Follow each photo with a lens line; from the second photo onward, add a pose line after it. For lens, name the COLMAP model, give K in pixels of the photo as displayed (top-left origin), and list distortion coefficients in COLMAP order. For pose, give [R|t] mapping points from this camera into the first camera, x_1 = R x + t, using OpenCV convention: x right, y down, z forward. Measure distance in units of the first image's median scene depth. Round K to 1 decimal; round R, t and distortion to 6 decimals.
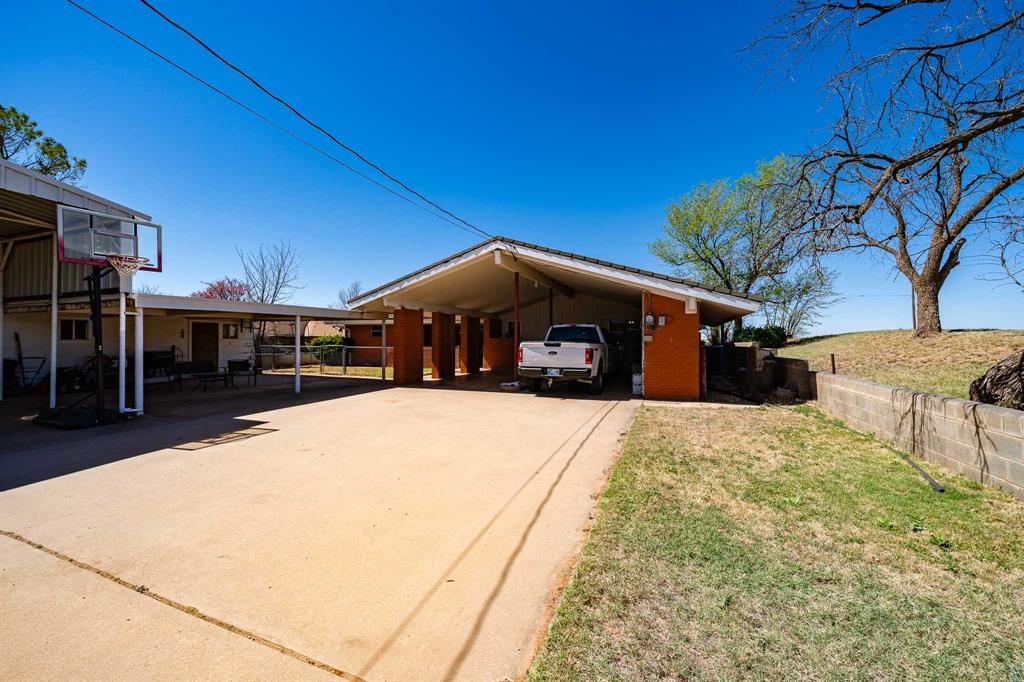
lens RADIAL K [[402.6, 0, 512.4], [0, 402.6, 344.0], [0, 0, 1]] dist [0.002921, -0.000086]
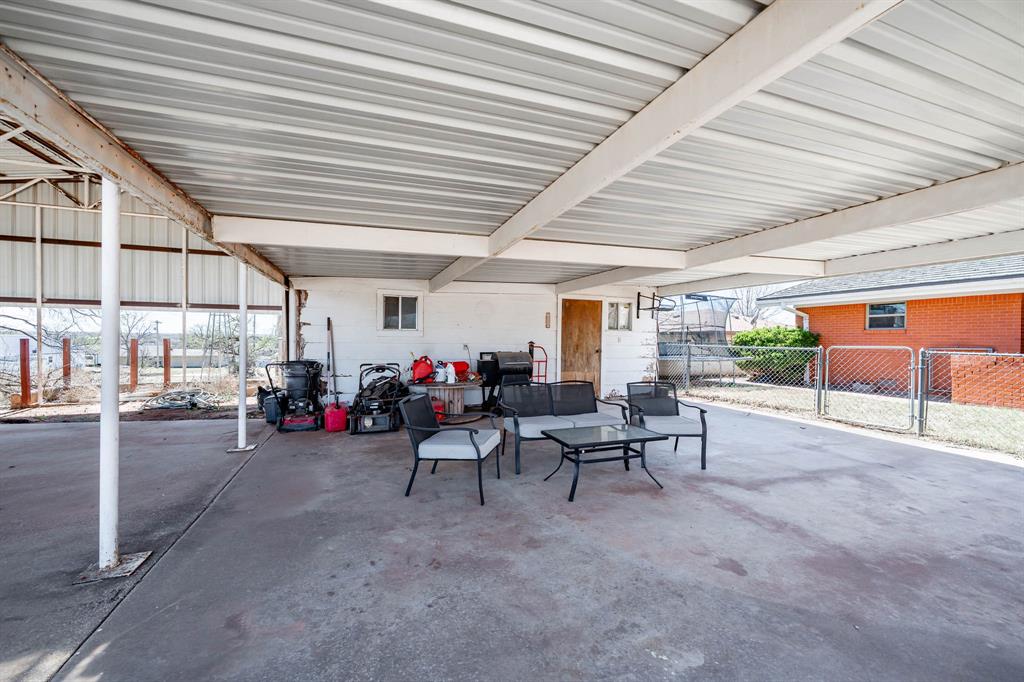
lens RADIAL K [[402.6, 0, 509.7], [0, 402.6, 343.3], [0, 0, 1]] dist [0.002921, -0.000086]
pose [[0.667438, 0.009345, -0.744607, -0.539007], [-0.010919, 0.999937, 0.002762, 0.005137], [0.744585, 0.006287, 0.667498, 0.721849]]
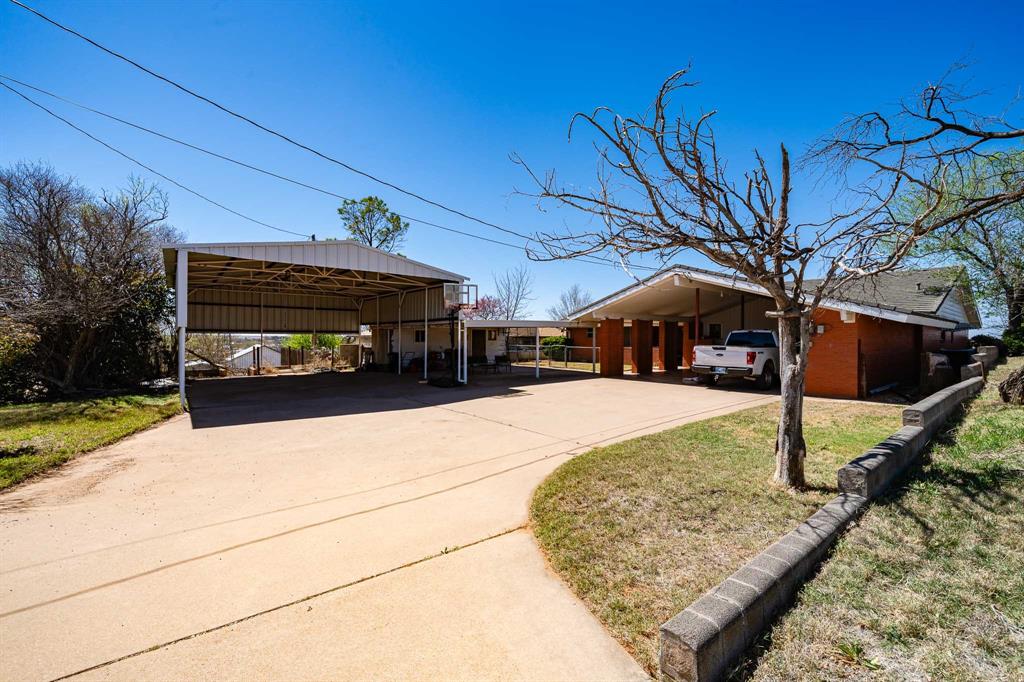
lens RADIAL K [[402.6, 0, 511.3], [0, 402.6, 341.0], [0, 0, 1]] dist [0.002921, -0.000086]
pose [[0.863573, 0.000390, -0.504224, 0.112943], [-0.001192, 0.999998, -0.001268, -0.012424], [0.504222, 0.001696, 0.863572, -0.277610]]
